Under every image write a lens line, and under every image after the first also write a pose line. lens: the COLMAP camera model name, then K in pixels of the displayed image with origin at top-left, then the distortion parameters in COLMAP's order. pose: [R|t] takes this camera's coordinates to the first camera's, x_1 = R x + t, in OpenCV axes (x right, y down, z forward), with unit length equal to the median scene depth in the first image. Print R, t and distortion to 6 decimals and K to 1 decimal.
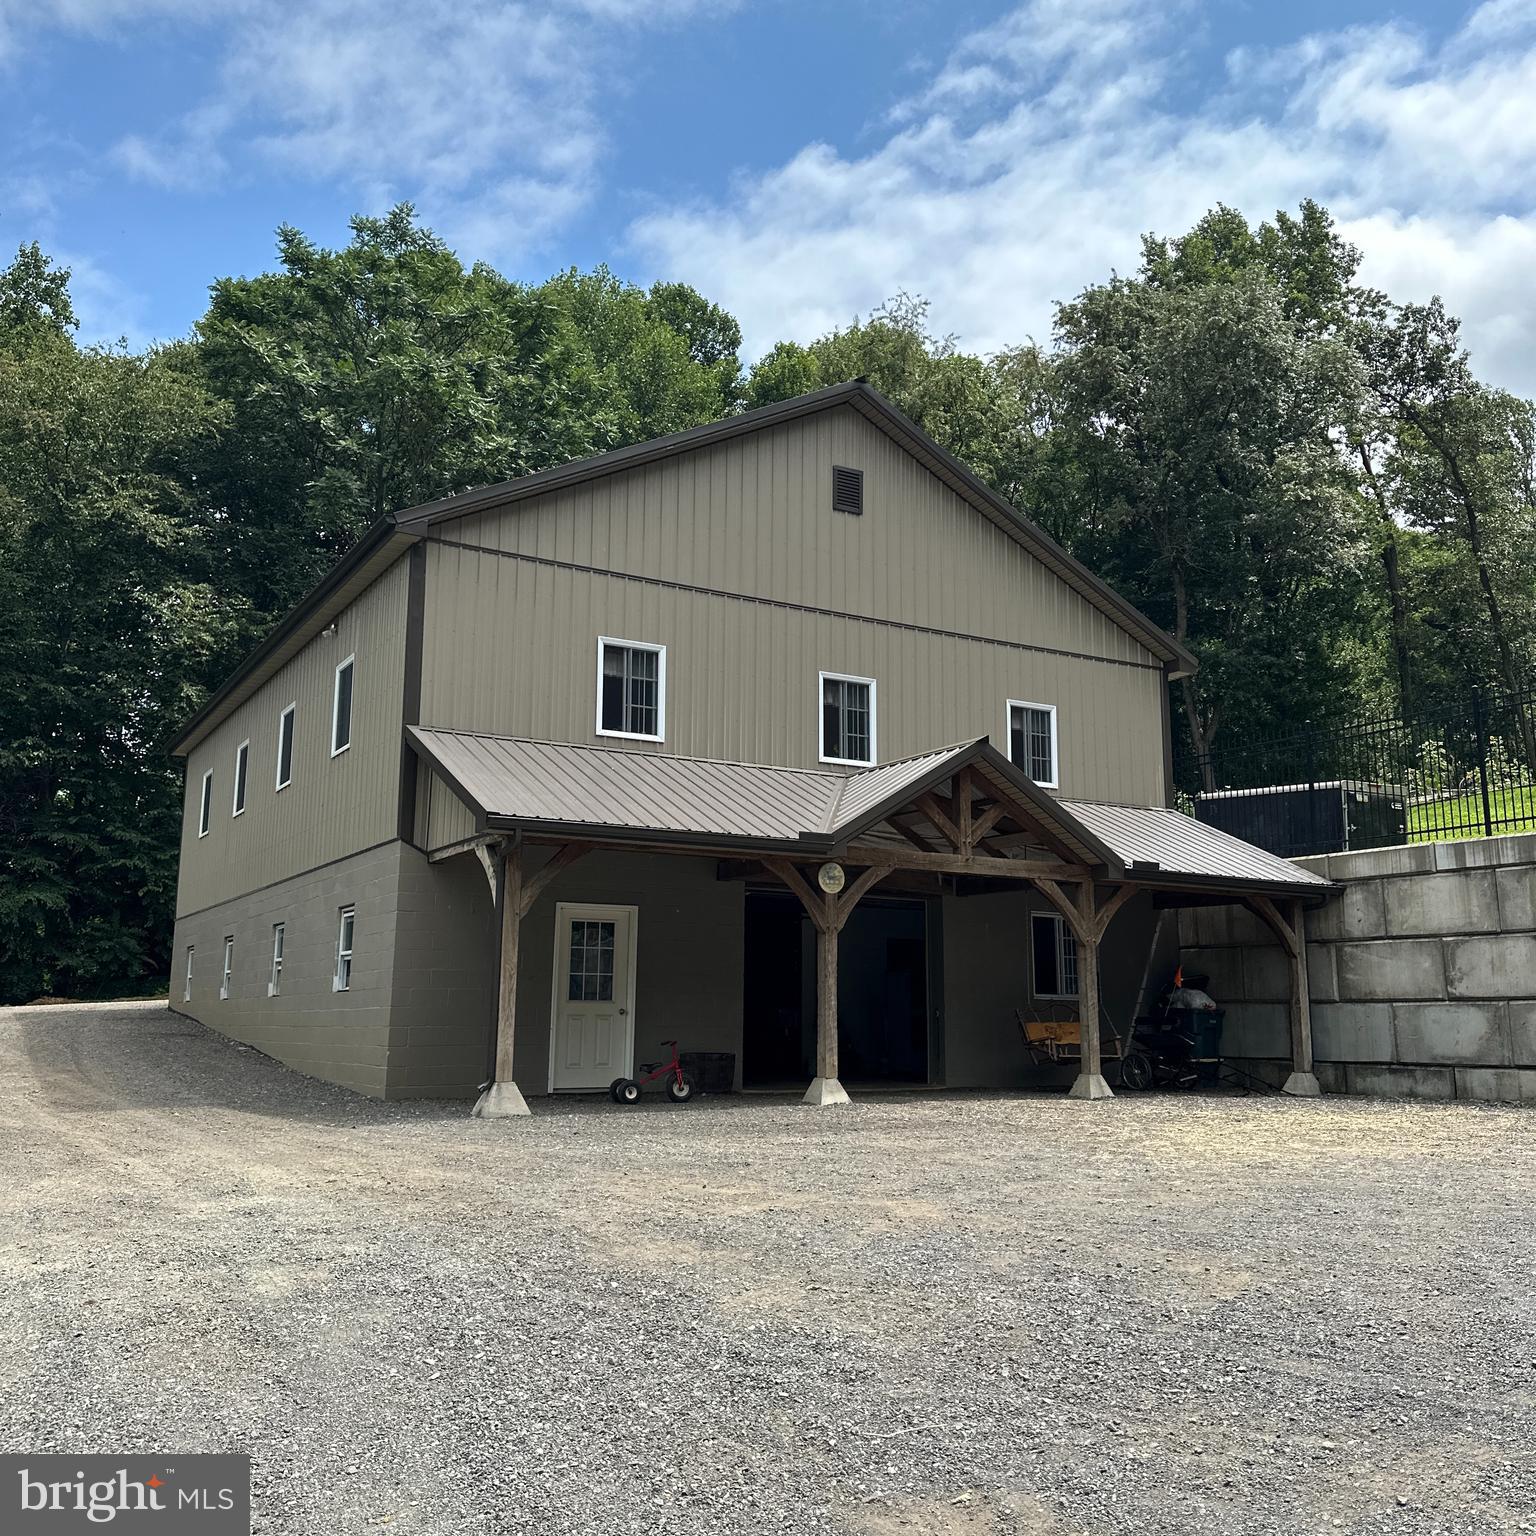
lens RADIAL K [[1461.3, 0, 766.9], [0, 1461.3, 759.2], [0, 0, 1]] dist [0.063162, 0.000000]
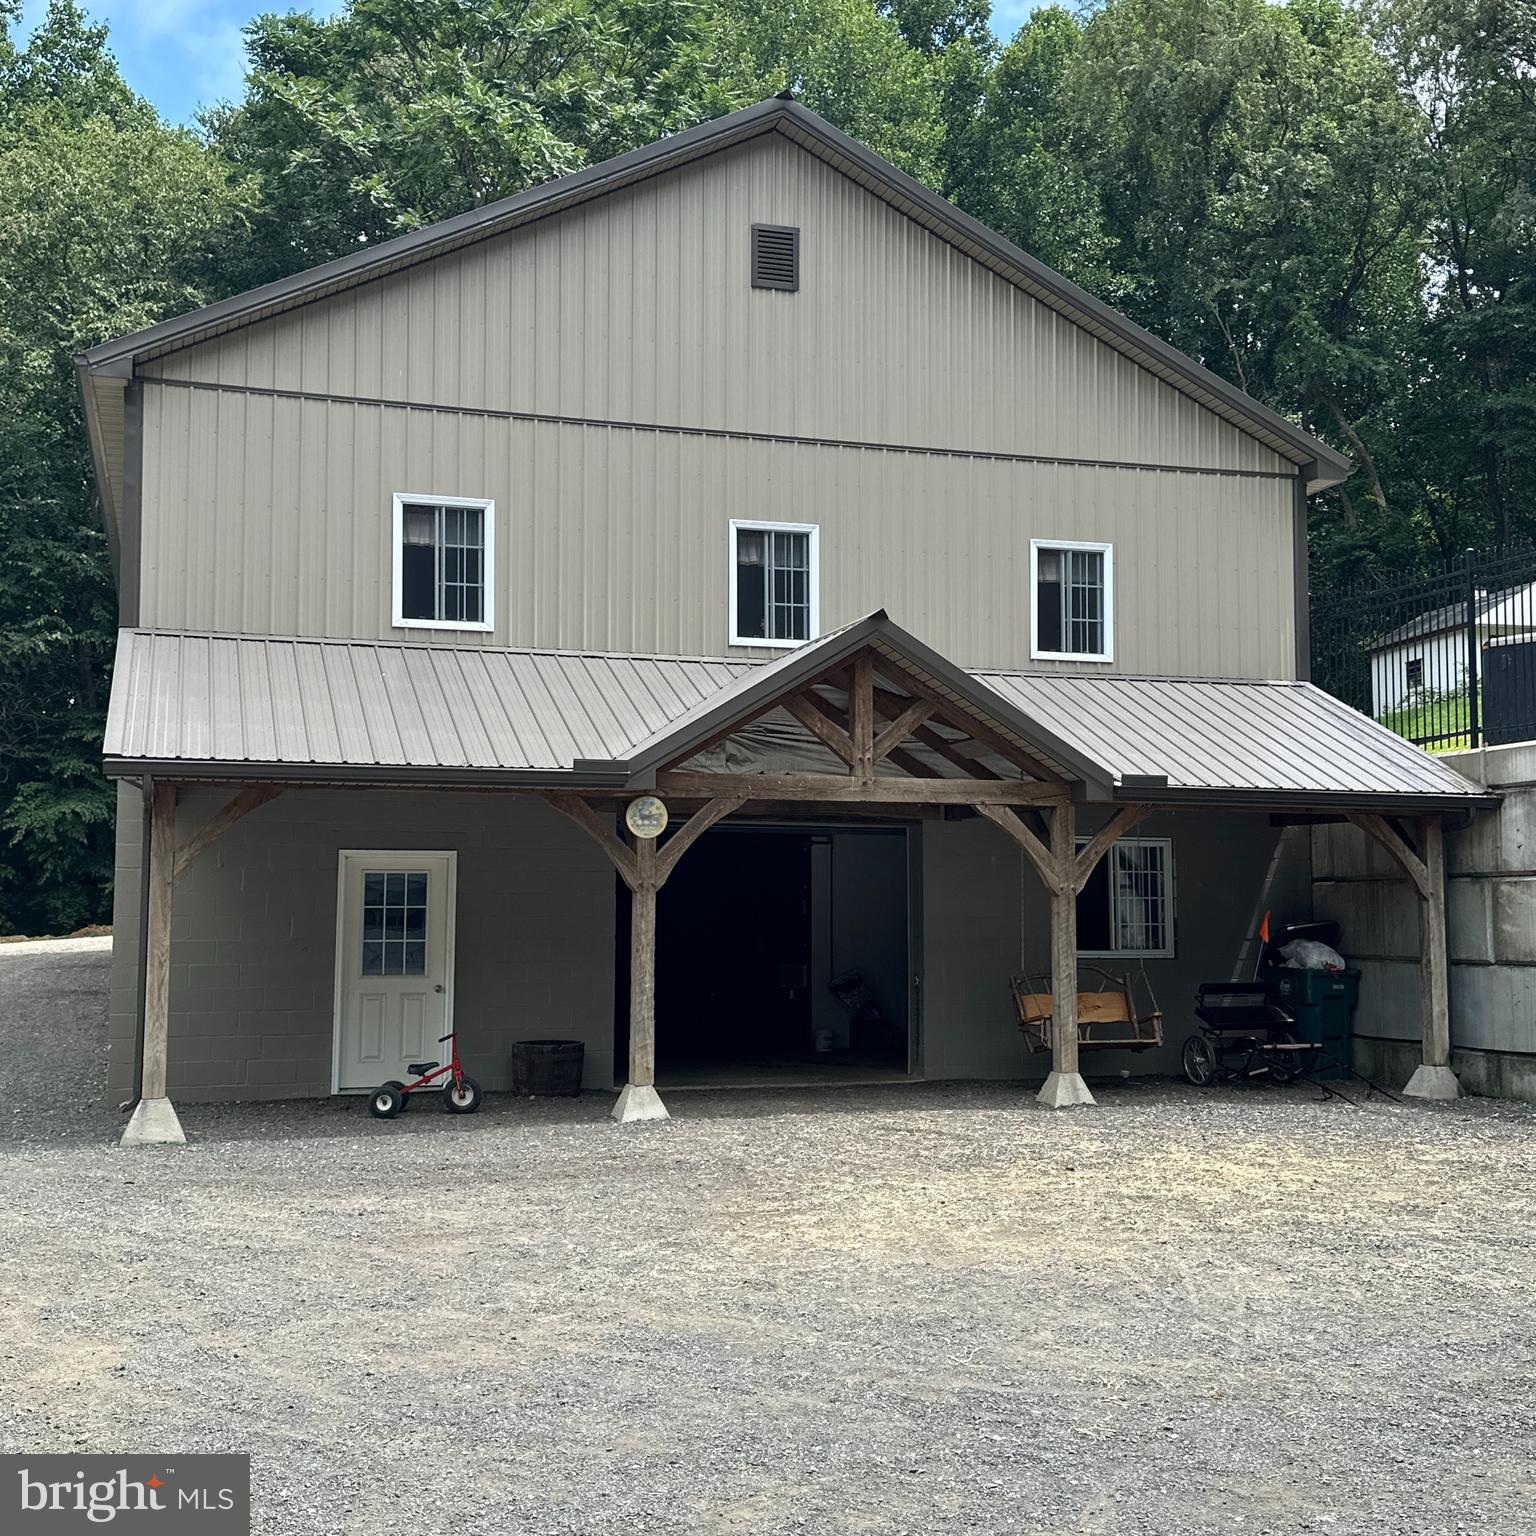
lens RADIAL K [[1886.8, 0, 768.2], [0, 1886.8, 768.0], [0, 0, 1]] dist [0.074475, 0.000000]
pose [[0.974434, -0.023986, -0.223392, 0.260383], [0.045912, 0.994562, 0.093478, -0.023784], [0.219935, -0.101344, 0.970236, 0.079681]]
